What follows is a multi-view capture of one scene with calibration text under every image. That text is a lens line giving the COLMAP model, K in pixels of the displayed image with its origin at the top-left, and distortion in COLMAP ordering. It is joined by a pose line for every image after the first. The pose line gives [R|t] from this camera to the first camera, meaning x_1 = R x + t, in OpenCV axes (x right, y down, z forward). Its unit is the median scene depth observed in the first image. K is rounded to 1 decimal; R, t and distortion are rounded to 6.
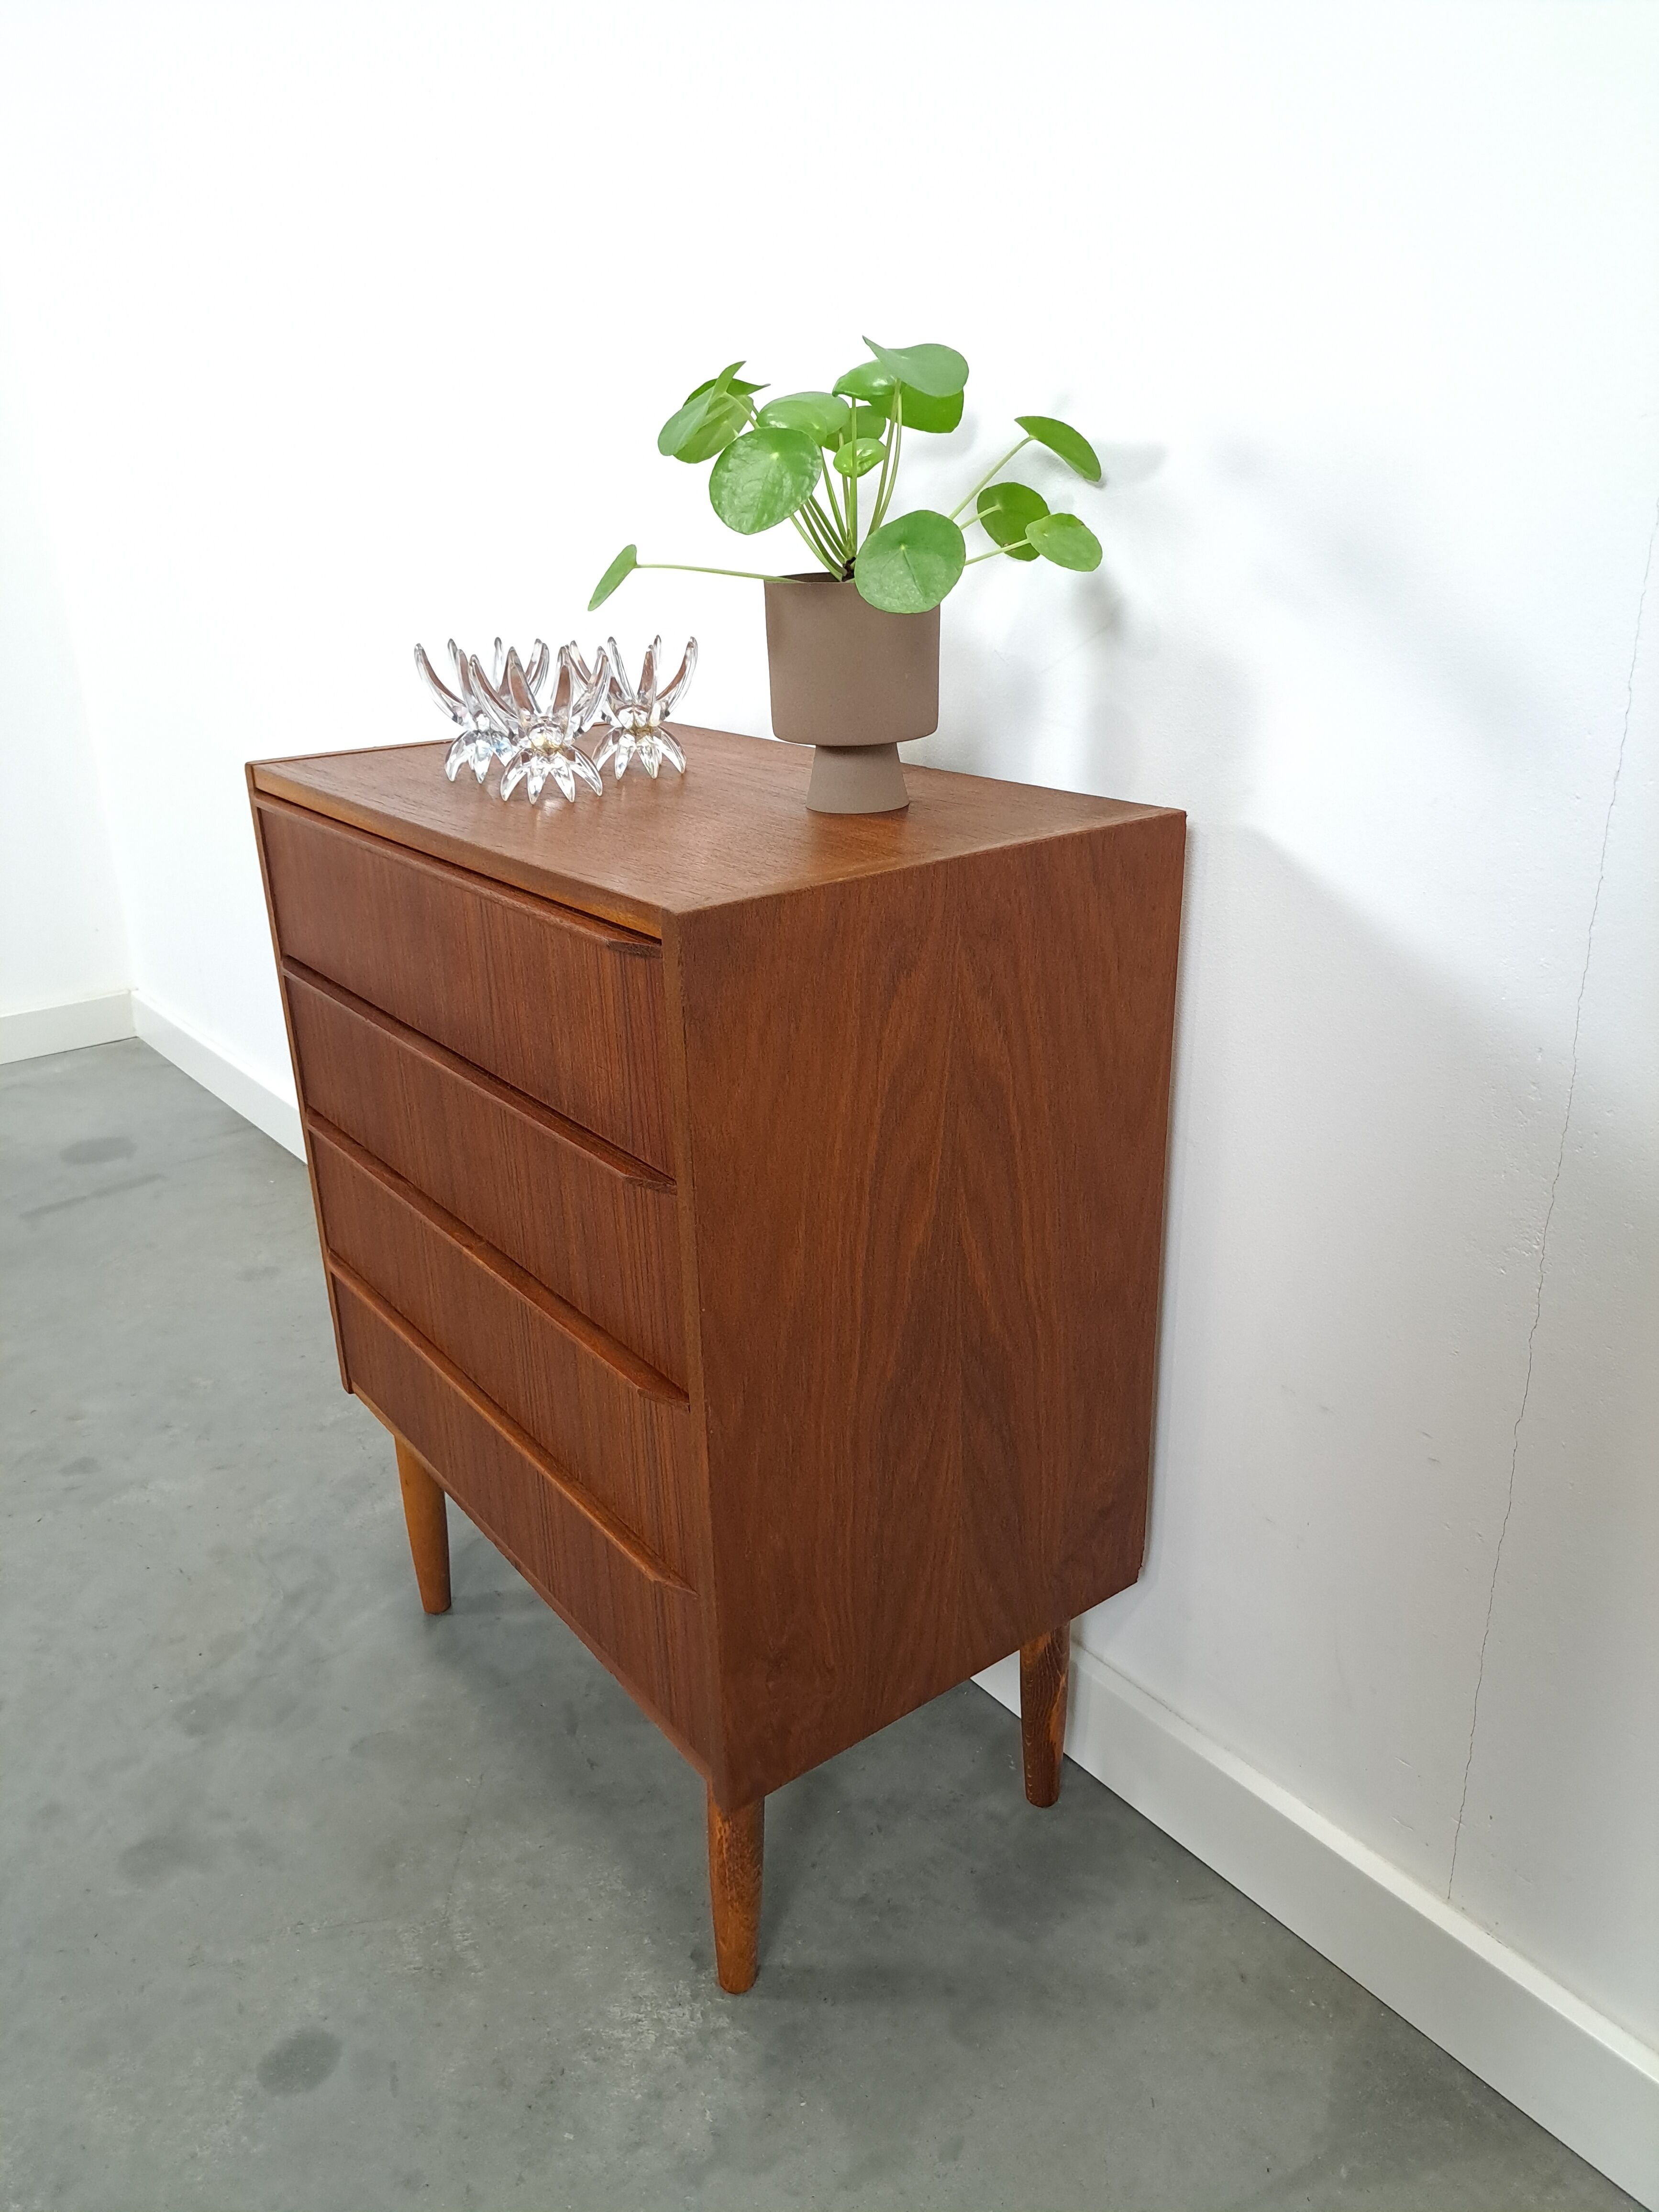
lens RADIAL K [[1609.6, 0, 815.6], [0, 1609.6, 1113.2], [0, 0, 1]] dist [0.035266, -0.018076]
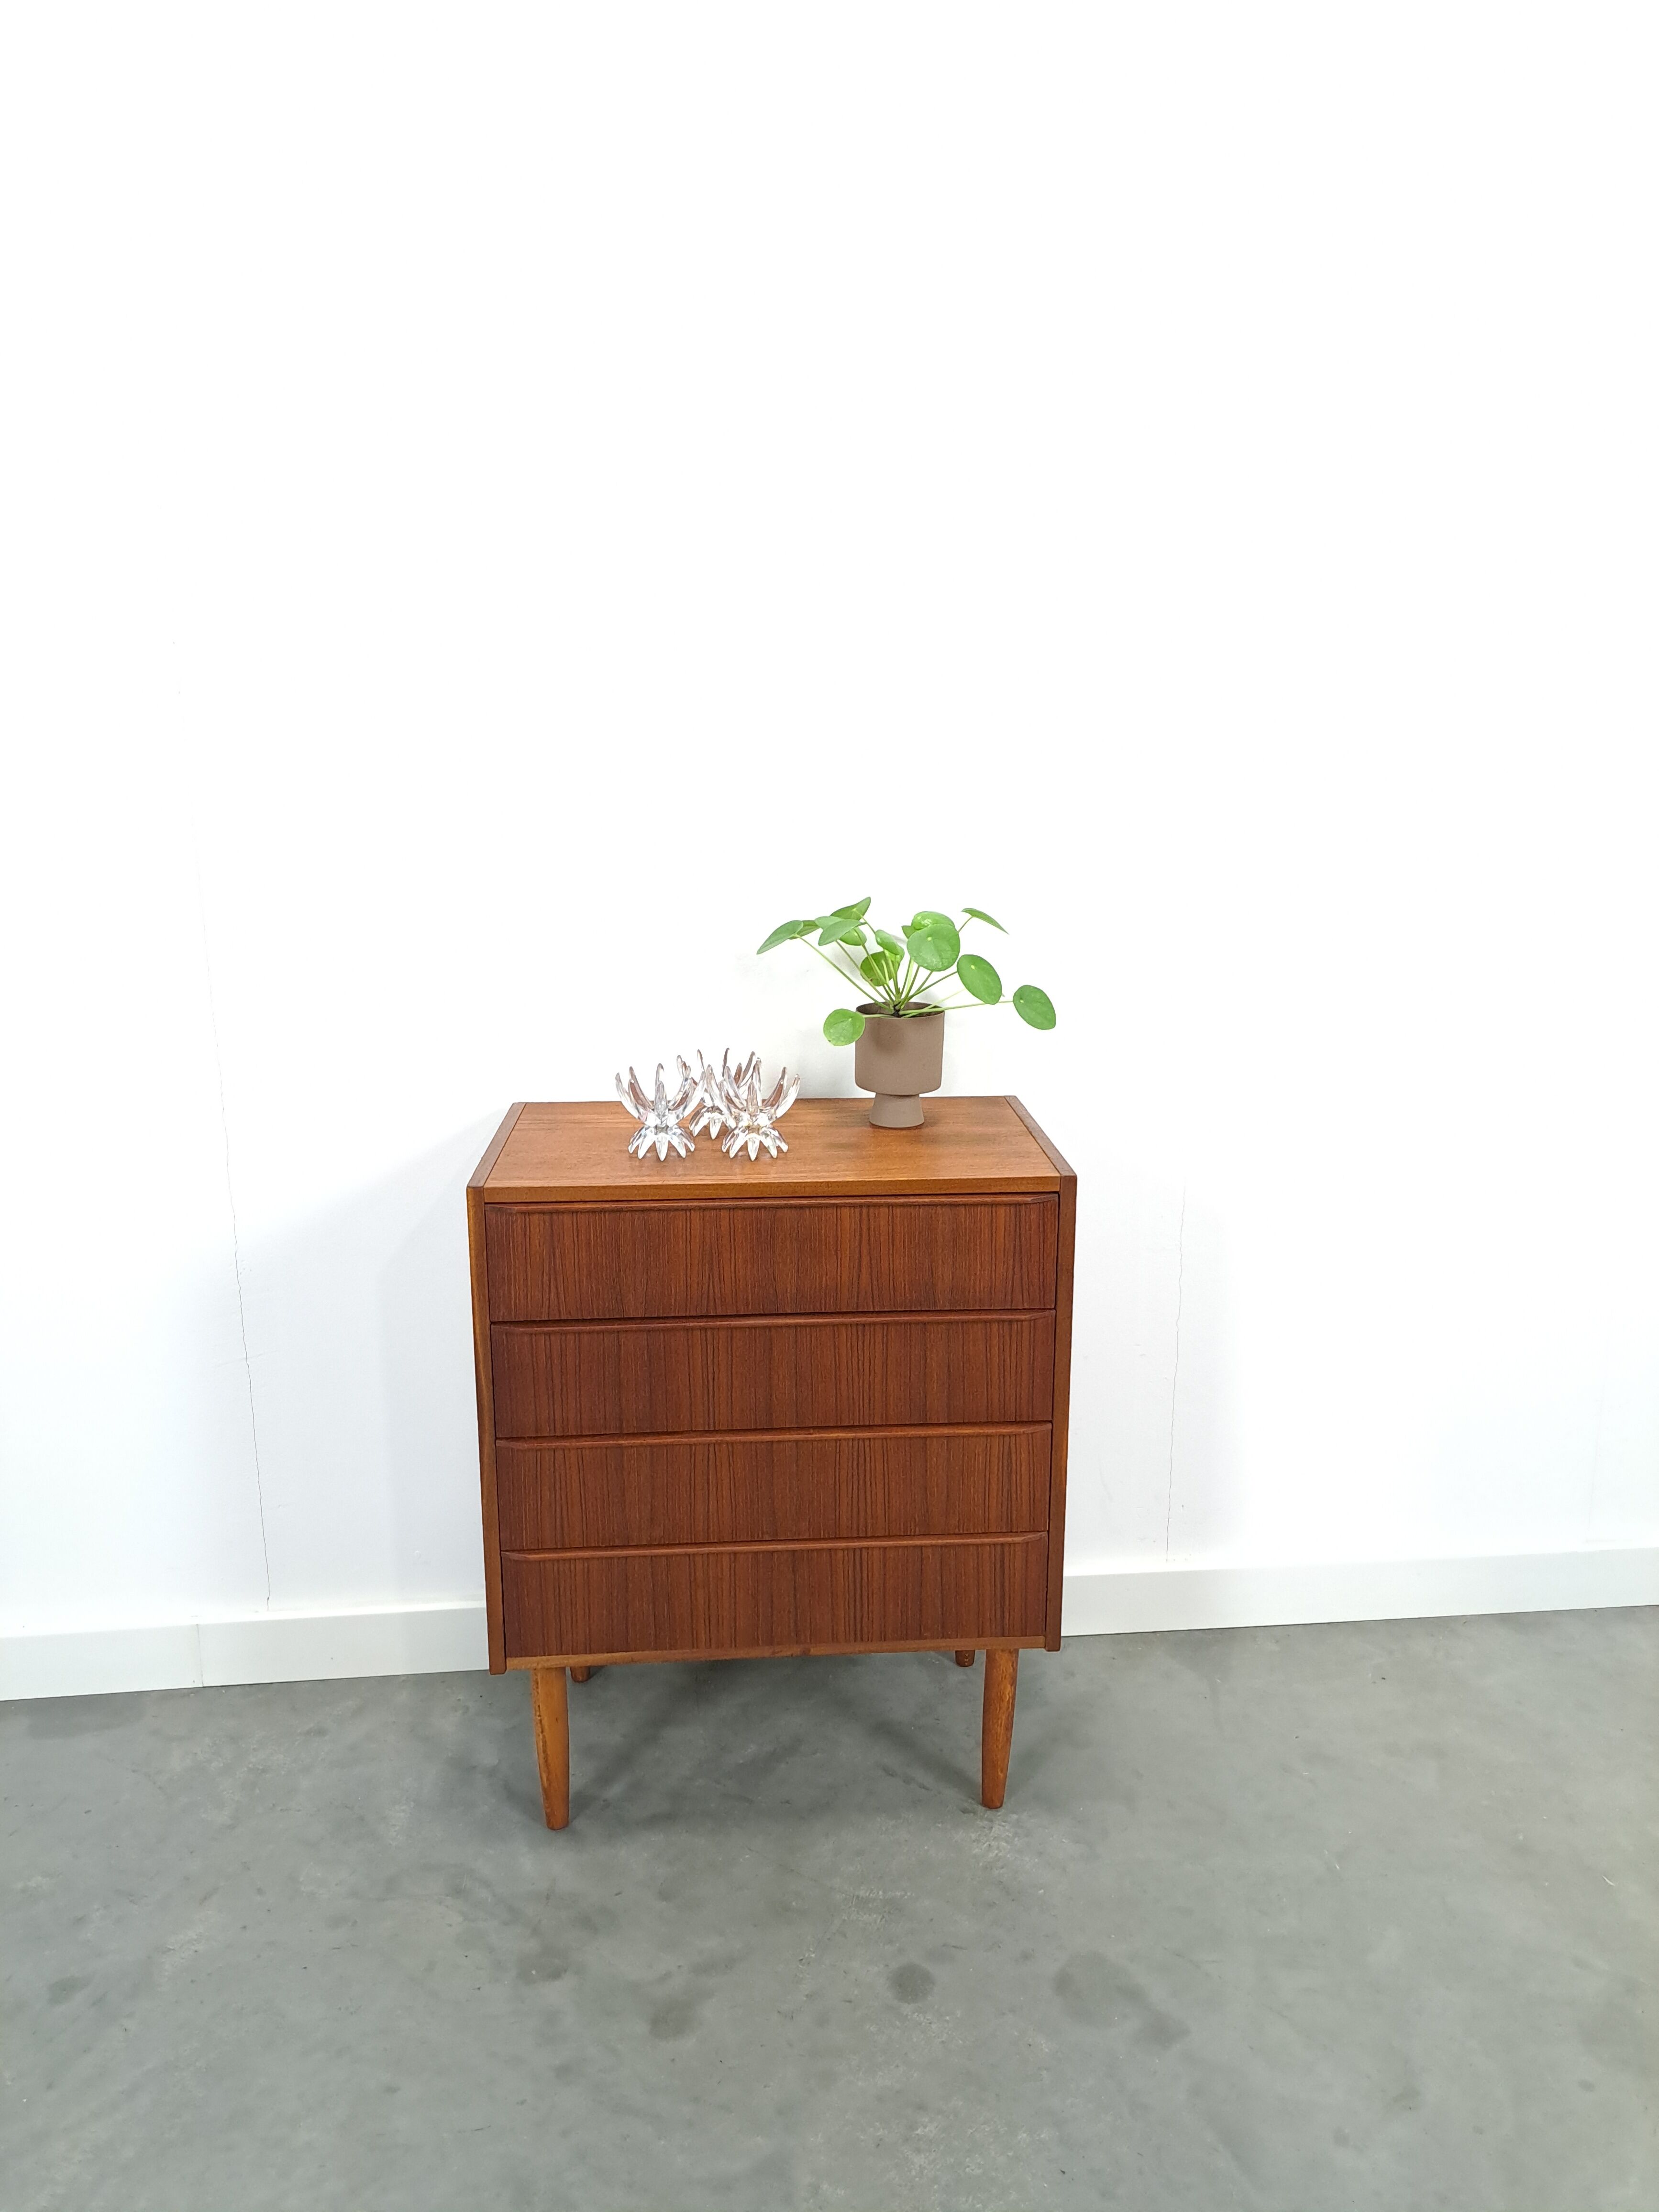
lens RADIAL K [[1609.6, 0, 850.7], [0, 1609.6, 1074.7], [0, 0, 1]] dist [0.035266, -0.018076]
pose [[0.530301, -0.162740, 0.832044, -1.494828], [0.290497, 0.956874, 0.002008, -0.254956], [-0.796488, 0.240641, 0.554706, -0.004442]]
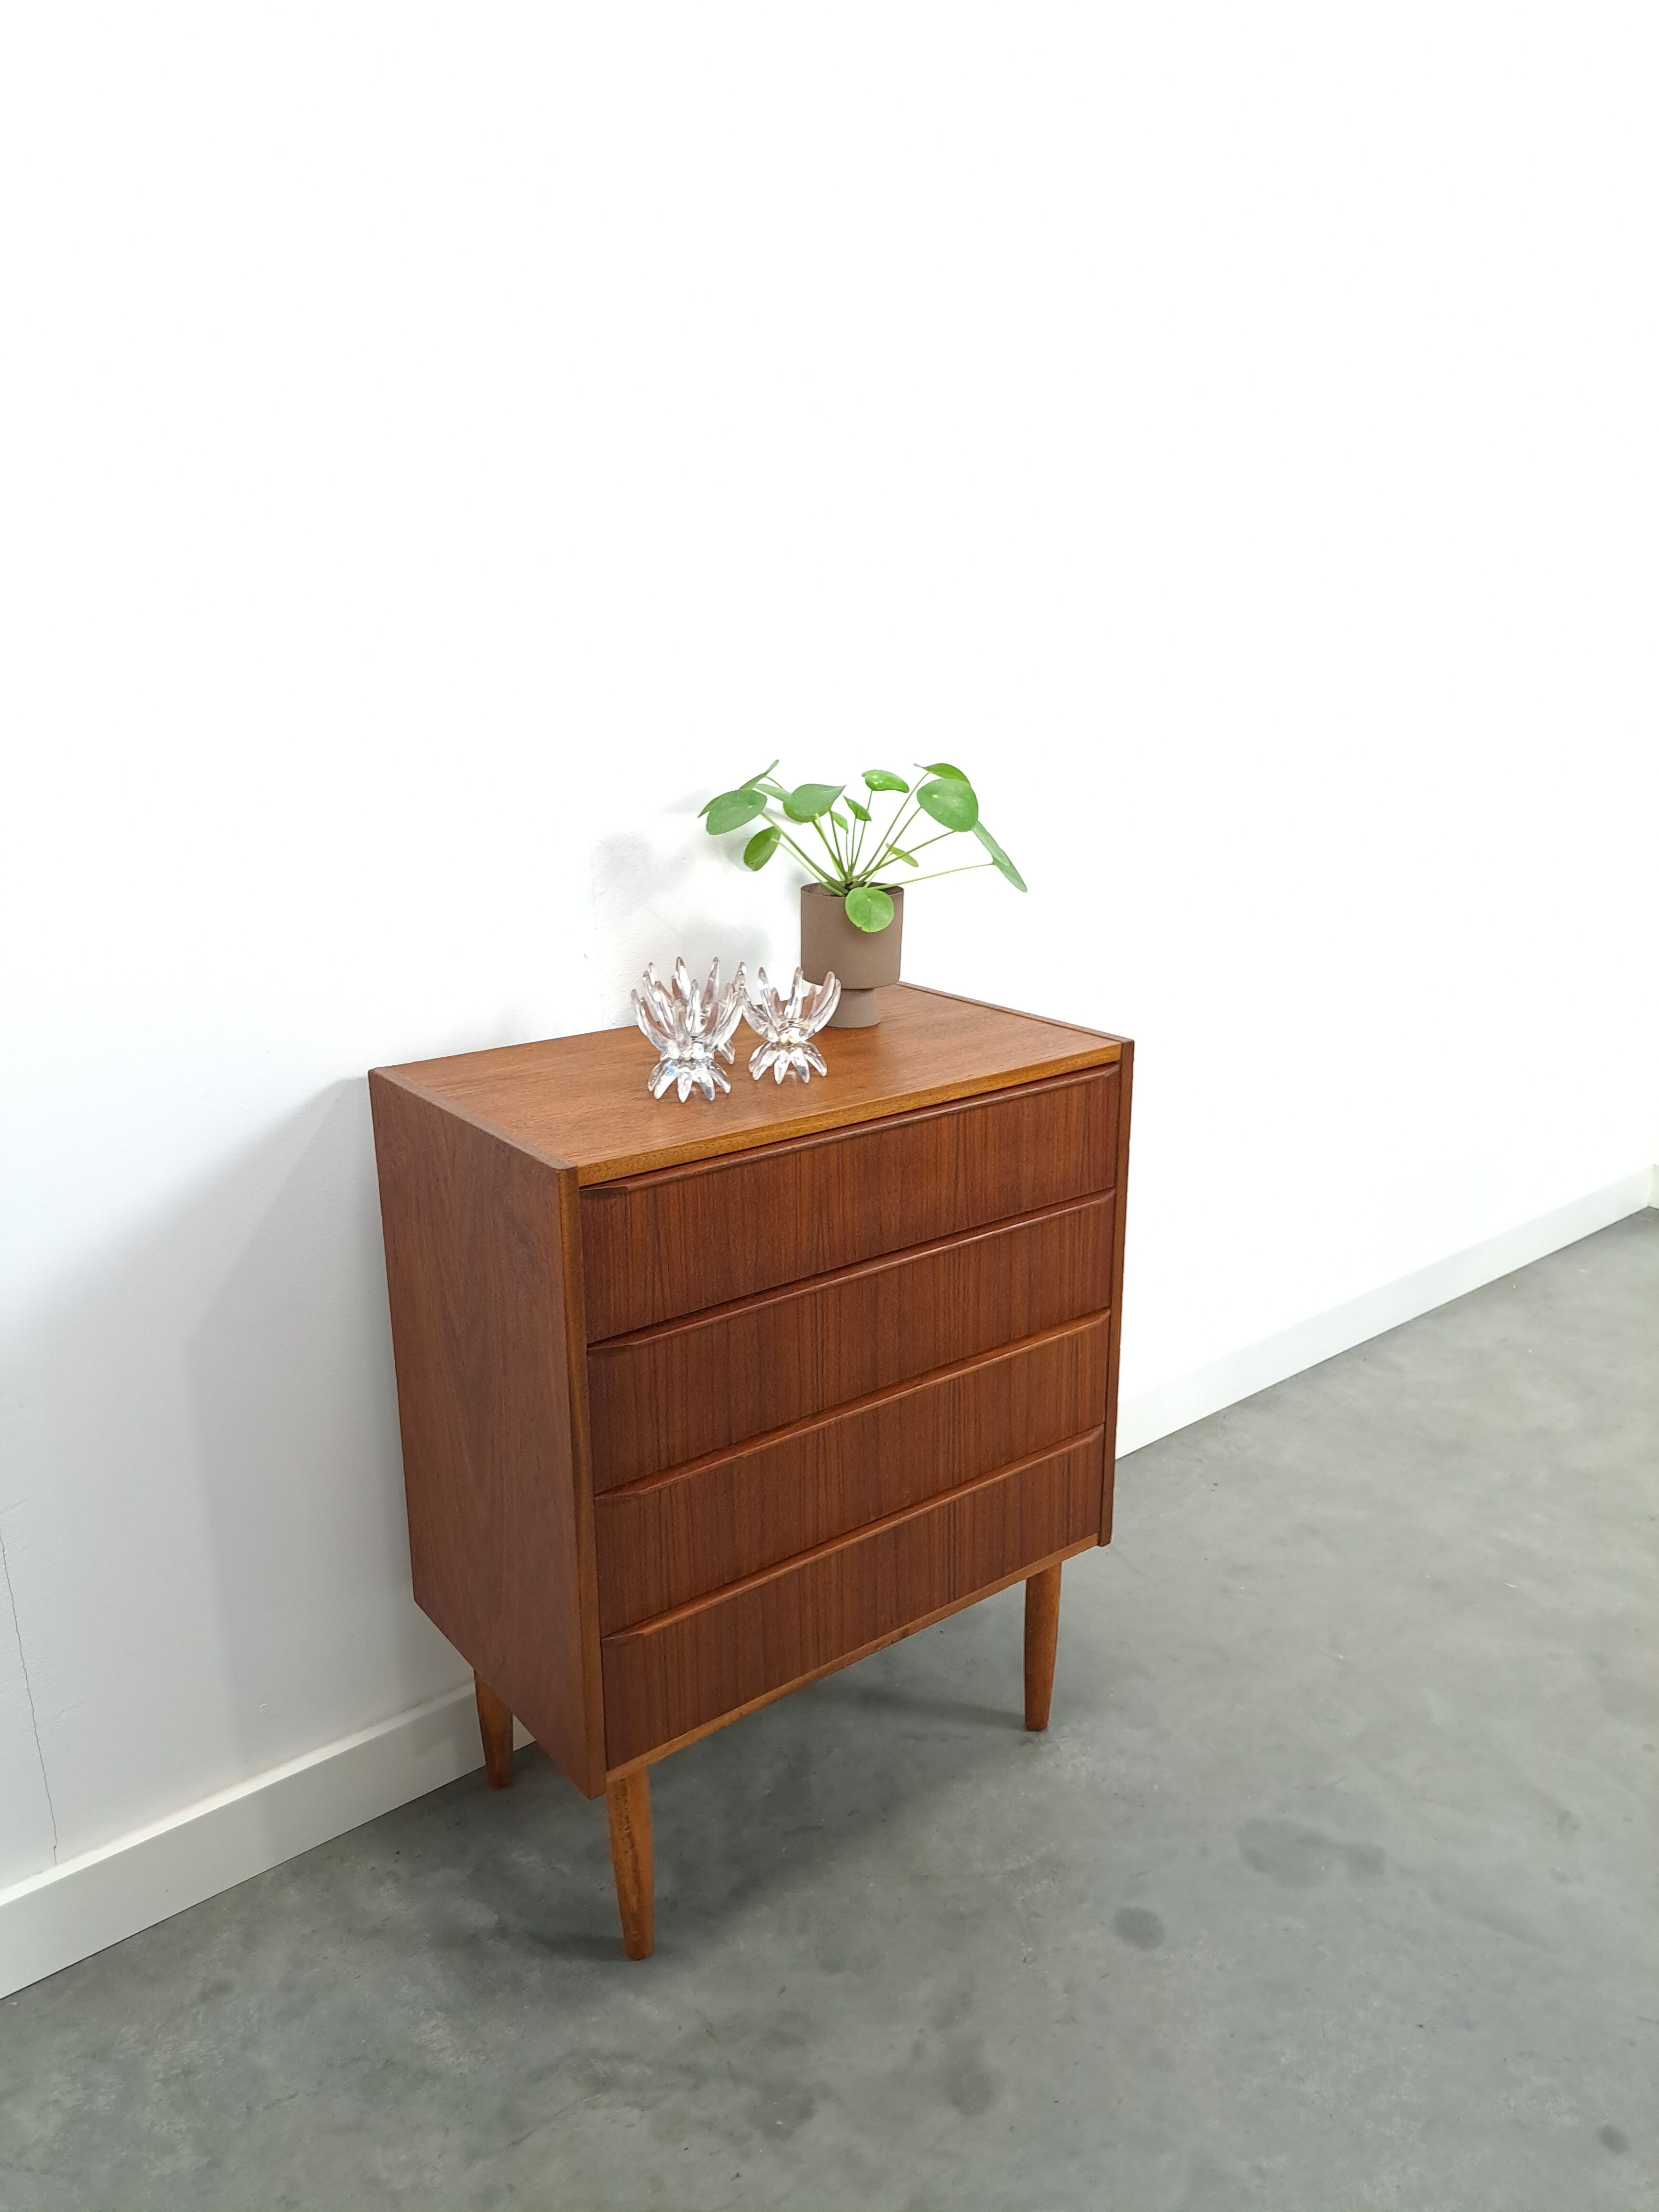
lens RADIAL K [[1609.6, 0, 836.7], [0, 1609.6, 1084.8], [0, 0, 1]] dist [0.035266, -0.018076]
pose [[-0.023859, -0.250308, 0.967872, -1.506107], [0.367332, 0.898229, 0.241352, -0.513170], [-0.929784, 0.361289, 0.070515, 0.892663]]
